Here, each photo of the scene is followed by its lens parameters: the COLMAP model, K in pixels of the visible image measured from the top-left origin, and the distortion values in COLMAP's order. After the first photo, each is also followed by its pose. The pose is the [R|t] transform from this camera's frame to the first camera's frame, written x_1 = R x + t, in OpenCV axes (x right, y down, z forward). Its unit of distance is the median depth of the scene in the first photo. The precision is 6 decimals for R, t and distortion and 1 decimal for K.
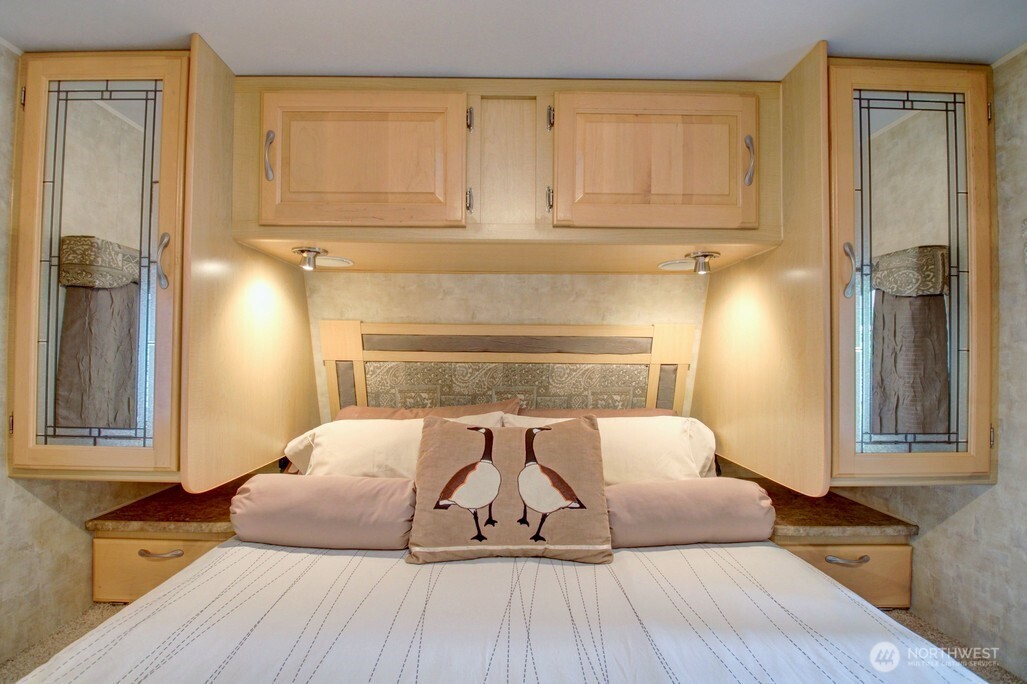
lens RADIAL K [[479.1, 0, 507.3], [0, 479.1, 349.2], [0, 0, 1]] dist [0.004526, -0.001747]
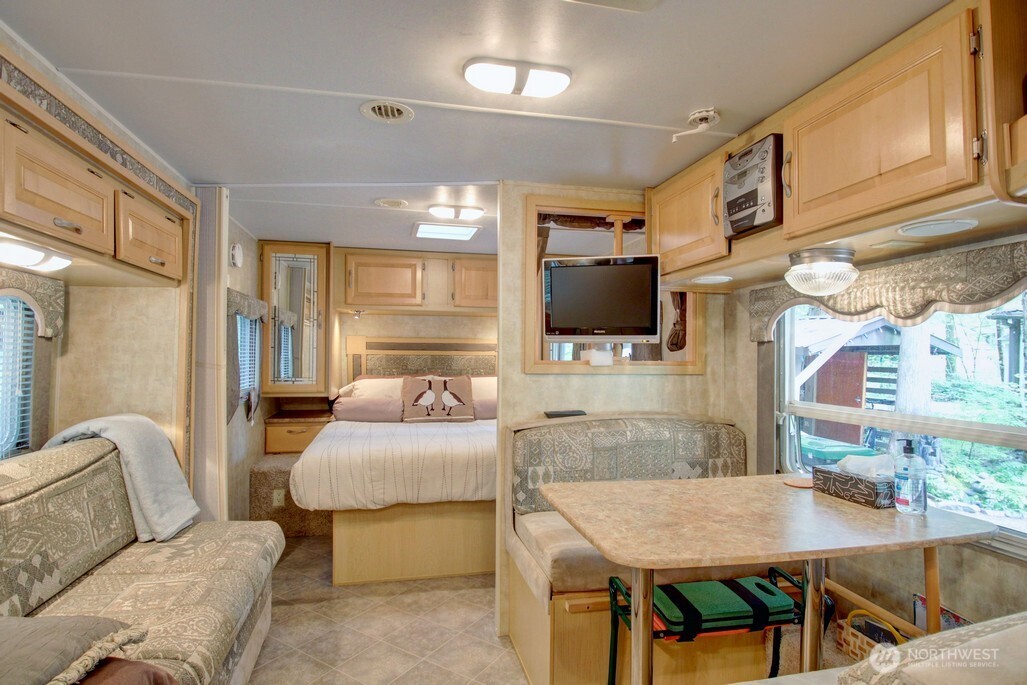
lens RADIAL K [[534.9, 0, 508.8], [0, 534.9, 349.1], [0, 0, 1]] dist [0.010178, -0.025603]
pose [[0.979236, 0.000078, 0.202725, -0.203602], [-0.002713, 0.999915, 0.012719, -0.041279], [-0.202707, -0.013005, 0.979153, -1.928896]]
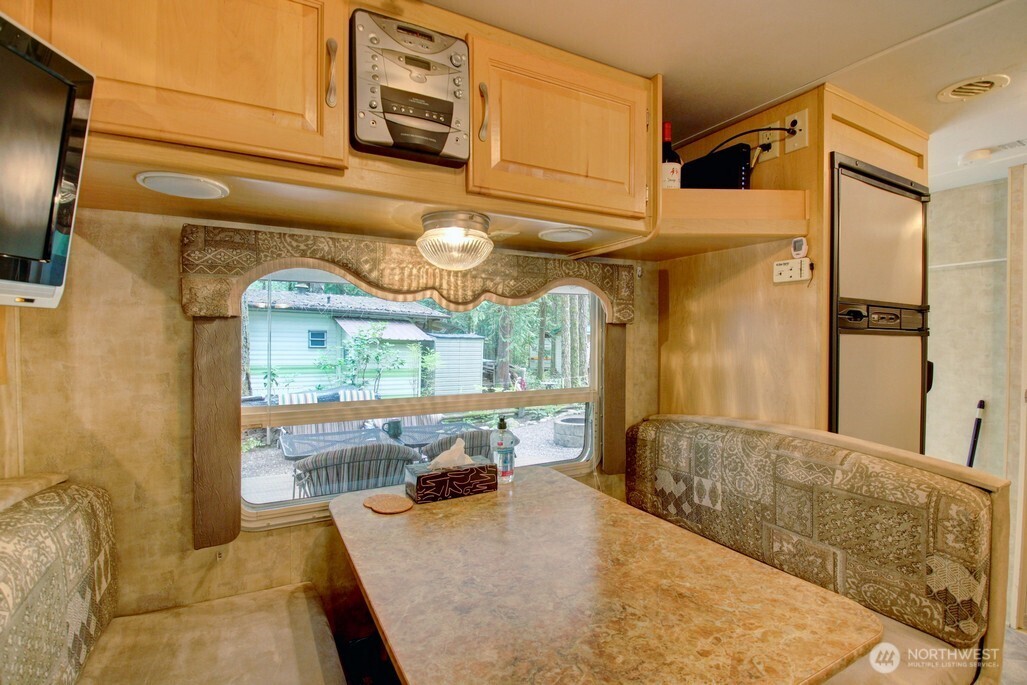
lens RADIAL K [[479.1, 0, 503.8], [0, 479.1, 351.5], [0, 0, 1]] dist [0.004526, -0.001747]
pose [[-0.473678, -0.032653, 0.880093, -0.130693], [-0.026242, 0.999392, 0.022956, -0.017080], [-0.880307, -0.012222, -0.474247, -0.612203]]
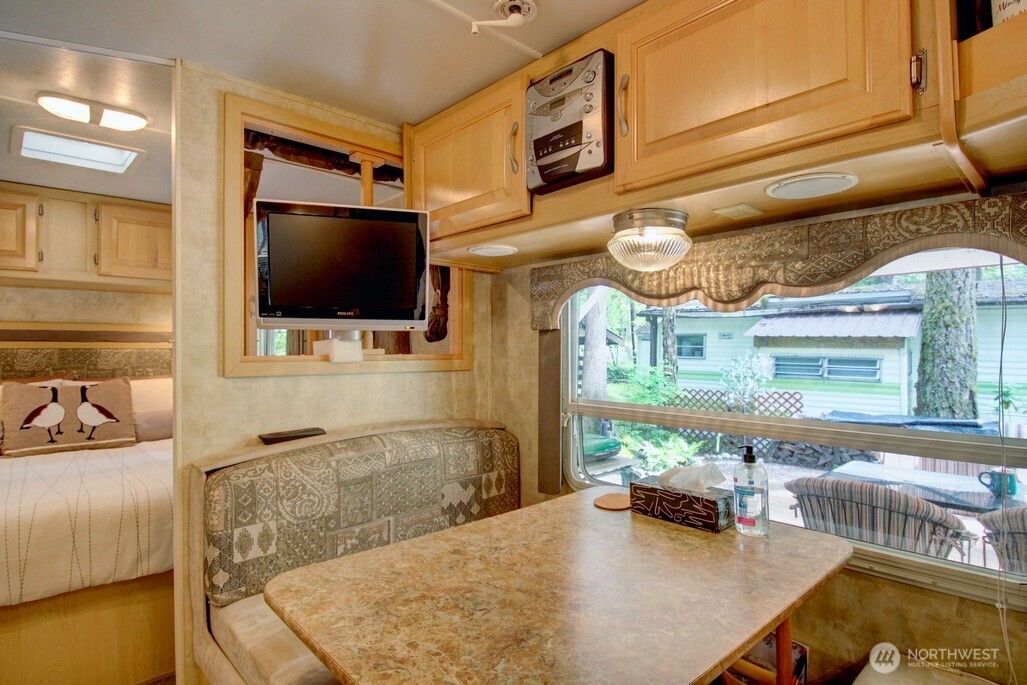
lens RADIAL K [[534.9, 0, 507.1], [0, 534.9, 350.2], [0, 0, 1]] dist [0.010178, -0.025603]
pose [[0.740699, -0.012342, 0.671724, -0.110842], [-0.008737, 0.999570, 0.028000, -0.031283], [-0.671780, -0.026609, 0.740272, -1.459049]]
